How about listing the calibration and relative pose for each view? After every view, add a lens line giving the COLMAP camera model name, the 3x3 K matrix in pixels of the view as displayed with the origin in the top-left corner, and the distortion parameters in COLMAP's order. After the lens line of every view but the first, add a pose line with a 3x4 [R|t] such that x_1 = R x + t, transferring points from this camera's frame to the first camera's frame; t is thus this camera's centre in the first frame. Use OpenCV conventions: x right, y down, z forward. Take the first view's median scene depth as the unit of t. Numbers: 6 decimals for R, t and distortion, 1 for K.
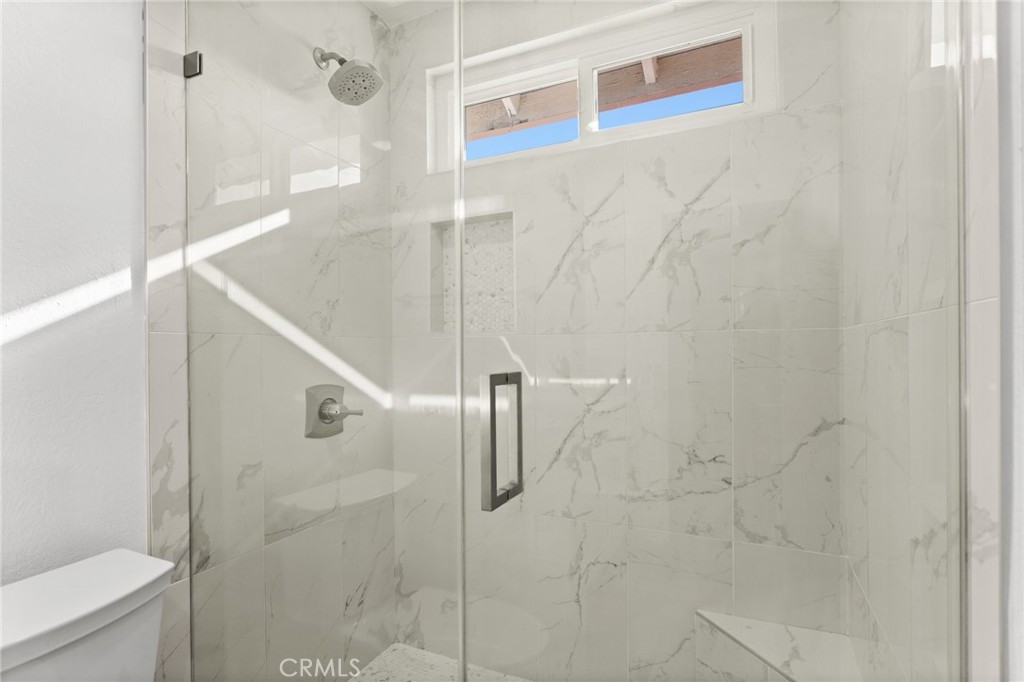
lens RADIAL K [[511.6, 0, 510.7], [0, 511.6, 347.0], [0, 0, 1]] dist [-0.002924, 0.002767]
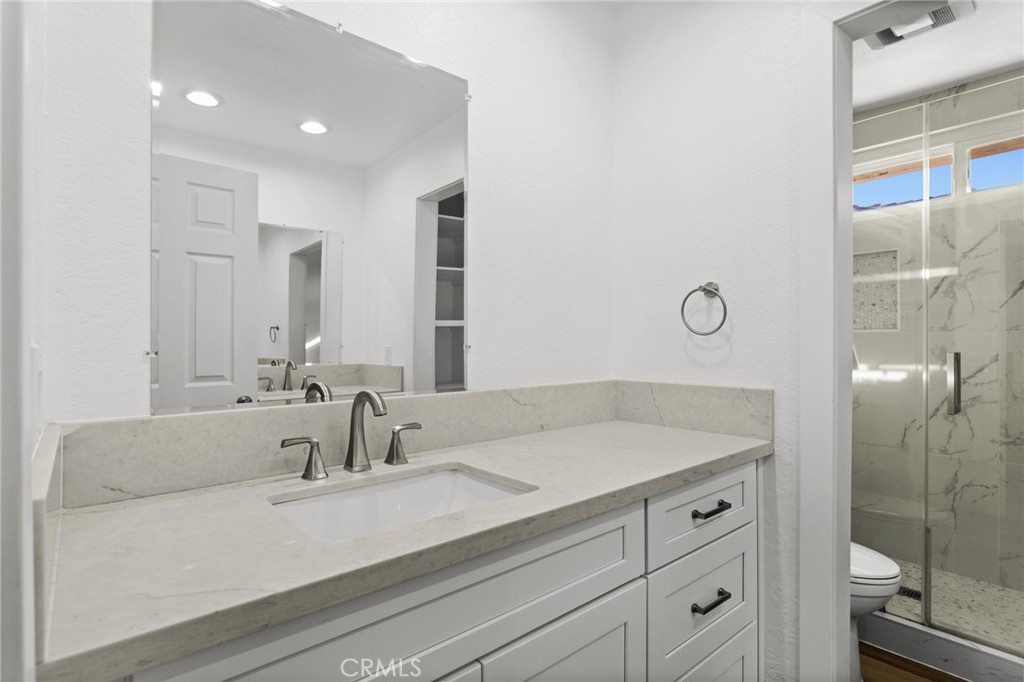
lens RADIAL K [[511.6, 0, 513.9], [0, 511.6, 340.6], [0, 0, 1]] dist [-0.002924, 0.002767]
pose [[0.917959, 0.004766, -0.396648, -0.457491], [-0.001734, 0.999966, 0.008003, -0.008105], [0.396673, -0.006659, 0.917936, -0.878370]]
